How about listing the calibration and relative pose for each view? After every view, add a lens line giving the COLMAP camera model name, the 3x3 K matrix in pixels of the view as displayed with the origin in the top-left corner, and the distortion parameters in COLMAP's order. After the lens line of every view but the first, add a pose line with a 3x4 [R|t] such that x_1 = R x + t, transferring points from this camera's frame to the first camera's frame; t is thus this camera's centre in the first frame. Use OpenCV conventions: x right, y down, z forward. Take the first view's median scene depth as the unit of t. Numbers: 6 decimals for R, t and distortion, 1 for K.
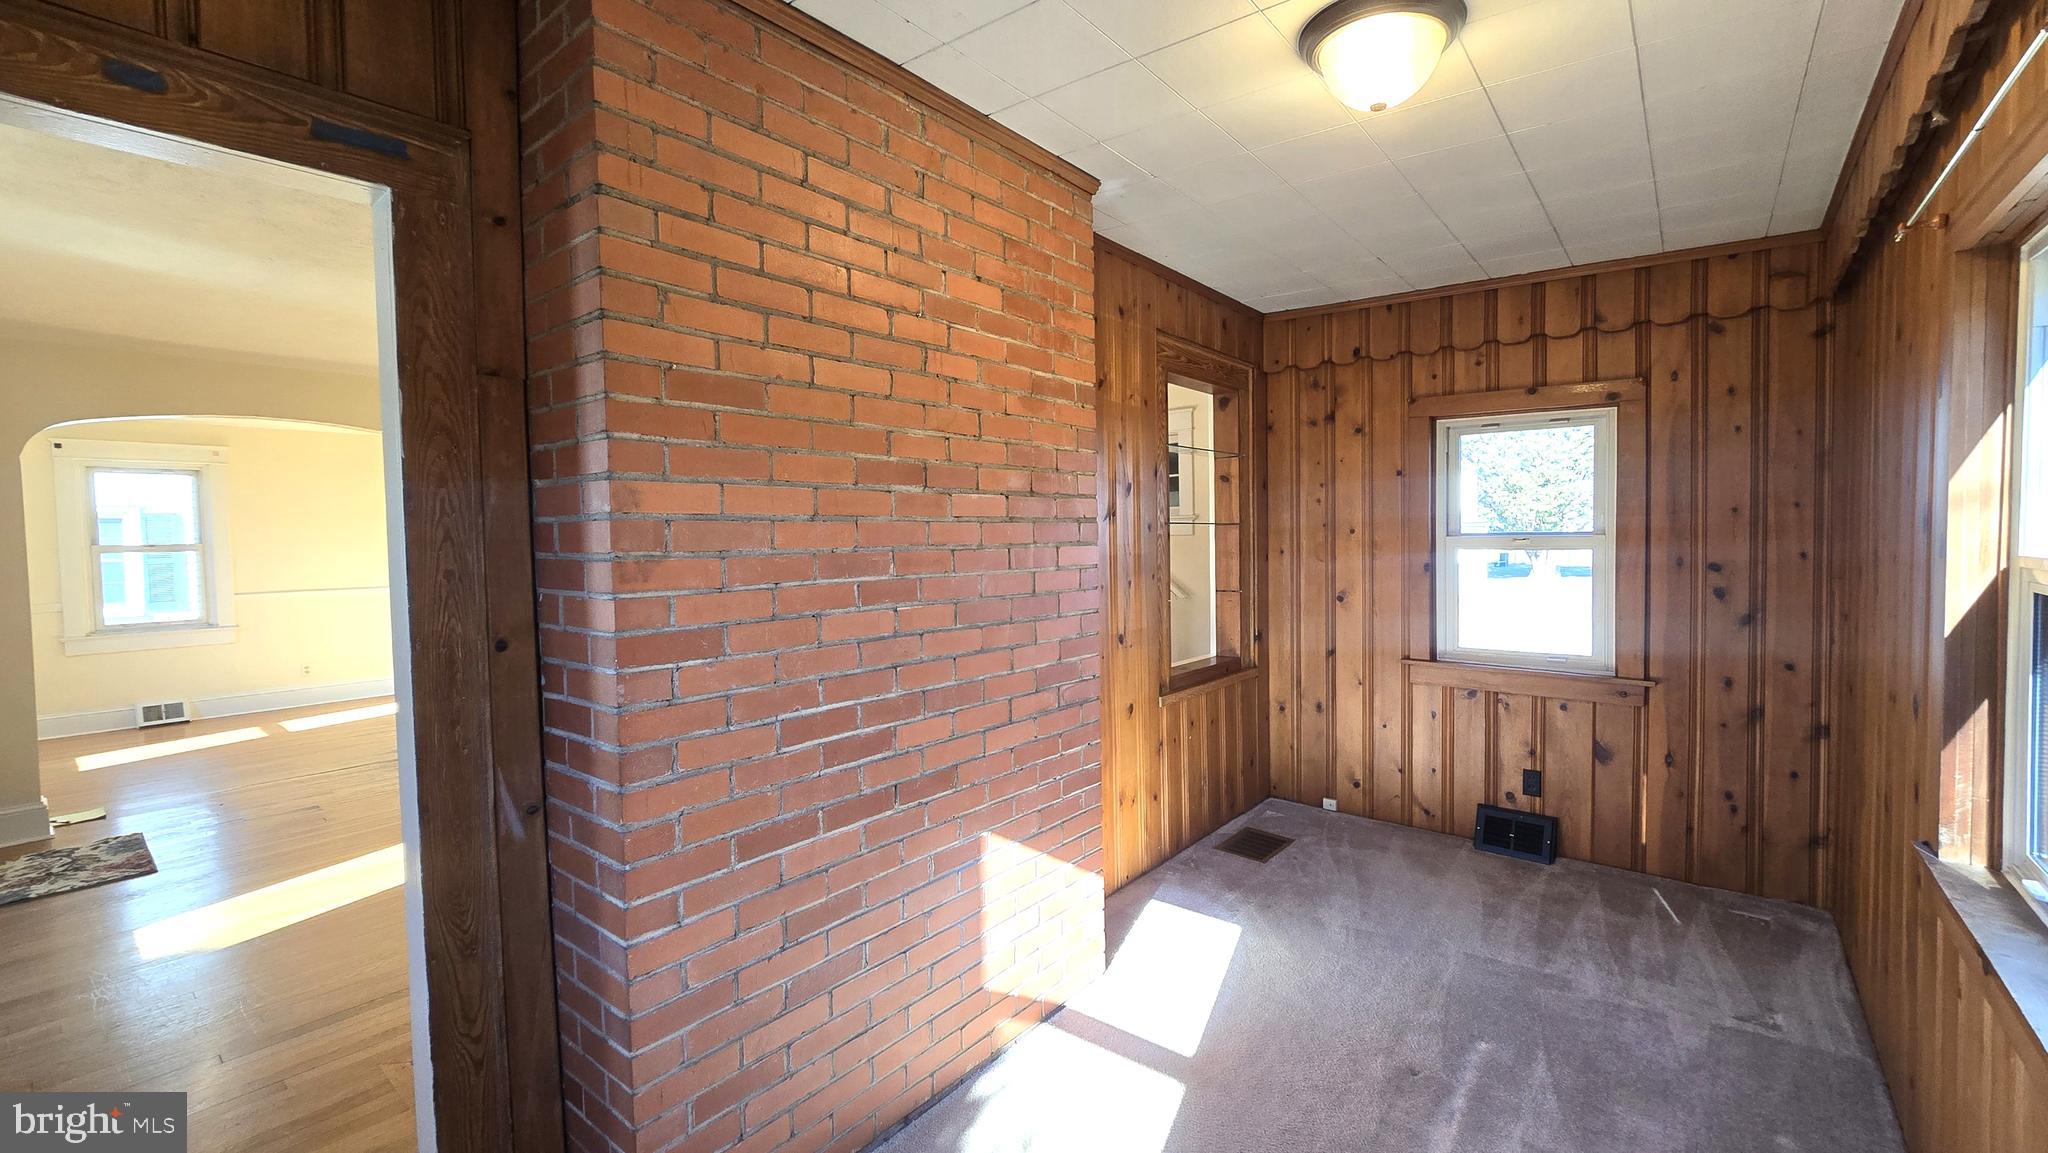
lens RADIAL K [[842.9, 0, 1029.8], [0, 842.9, 571.8], [0, 0, 1]] dist [0.003111, 0.000797]
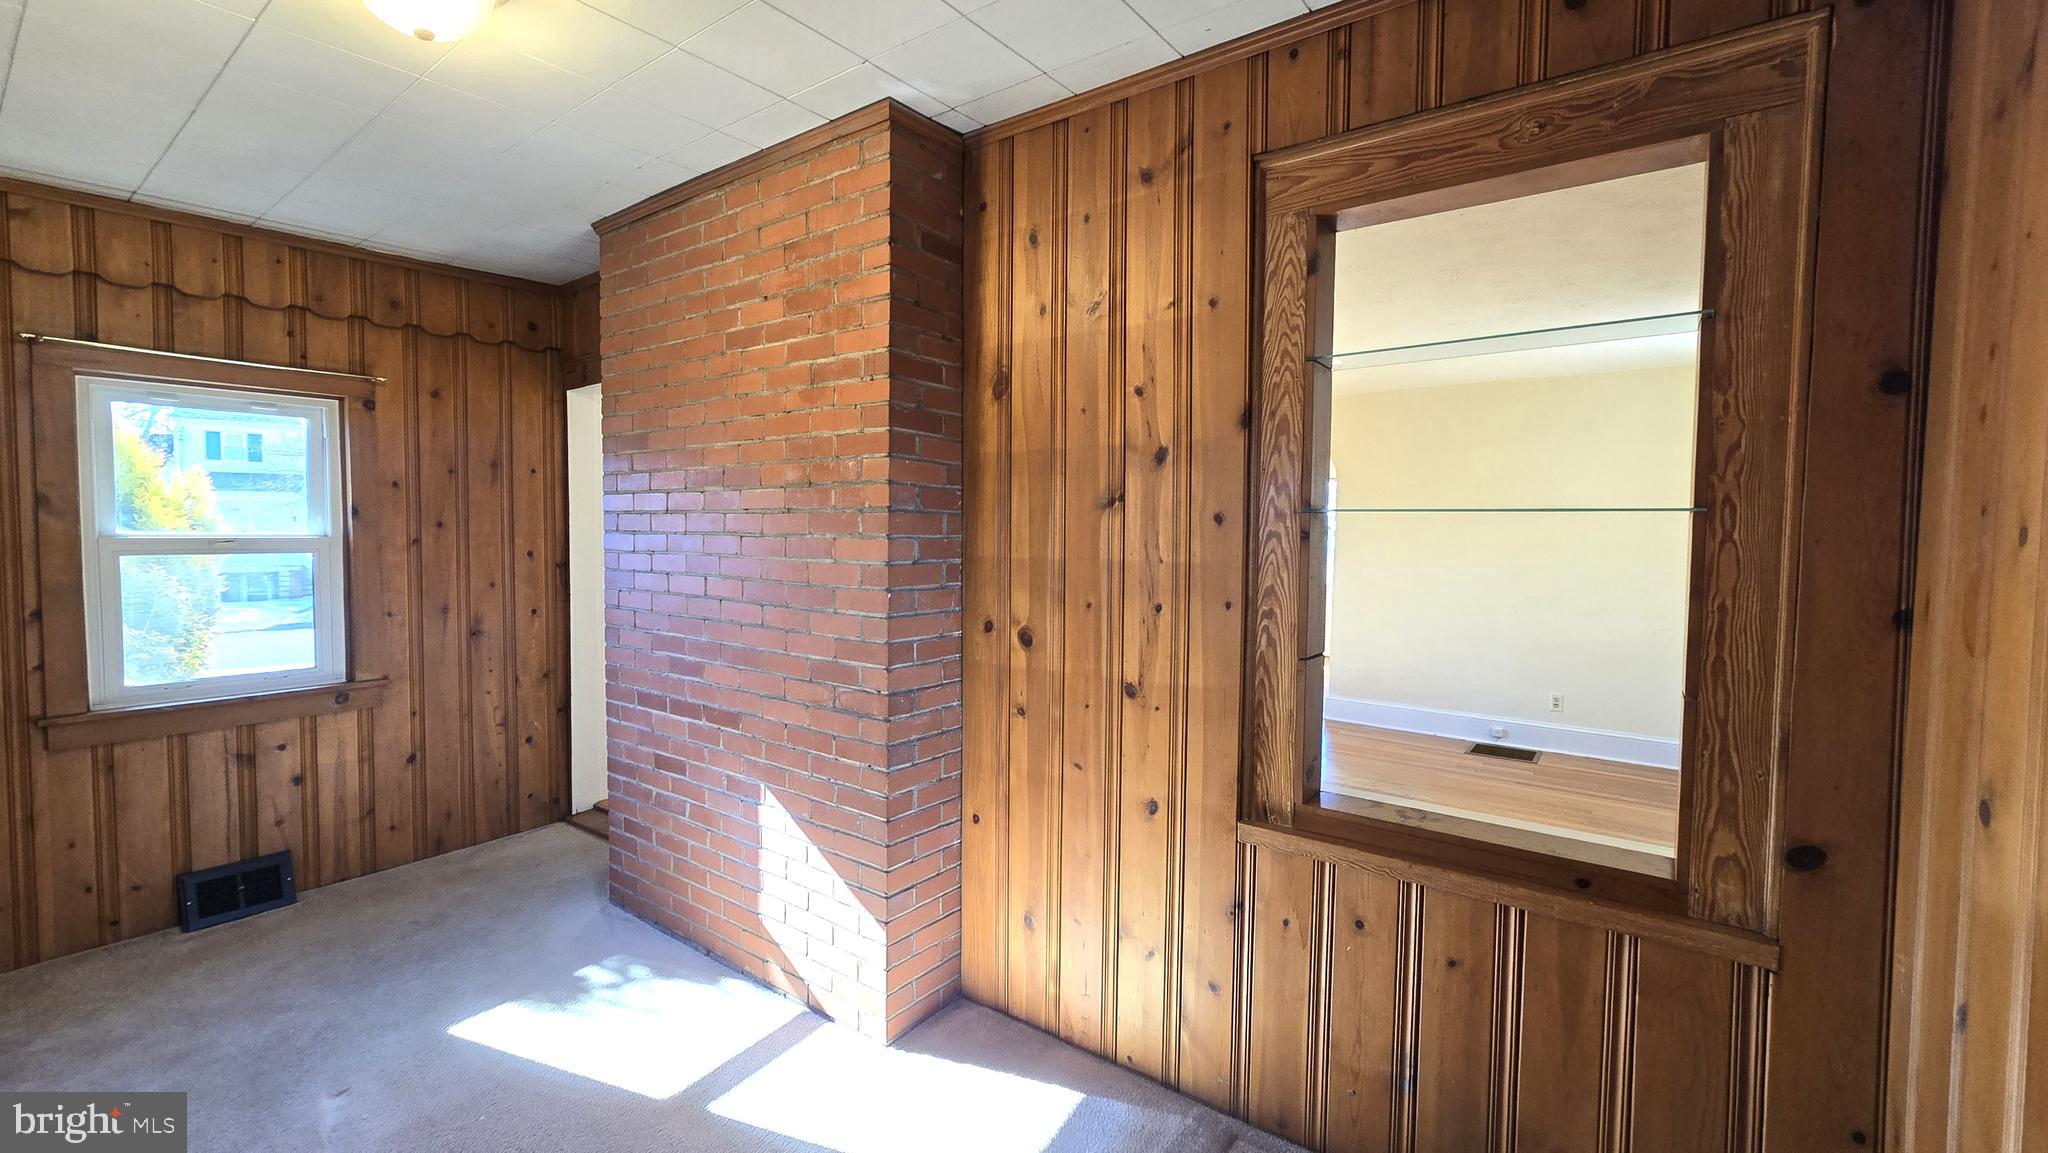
lens RADIAL K [[842.9, 0, 1029.3], [0, 842.9, 572.1], [0, 0, 1]] dist [0.003111, 0.000797]
pose [[0.041745, 0.065565, -0.996975, 1.041054], [-0.053087, 0.996581, 0.063316, -0.067258], [0.997717, 0.050283, 0.045083, 1.241276]]
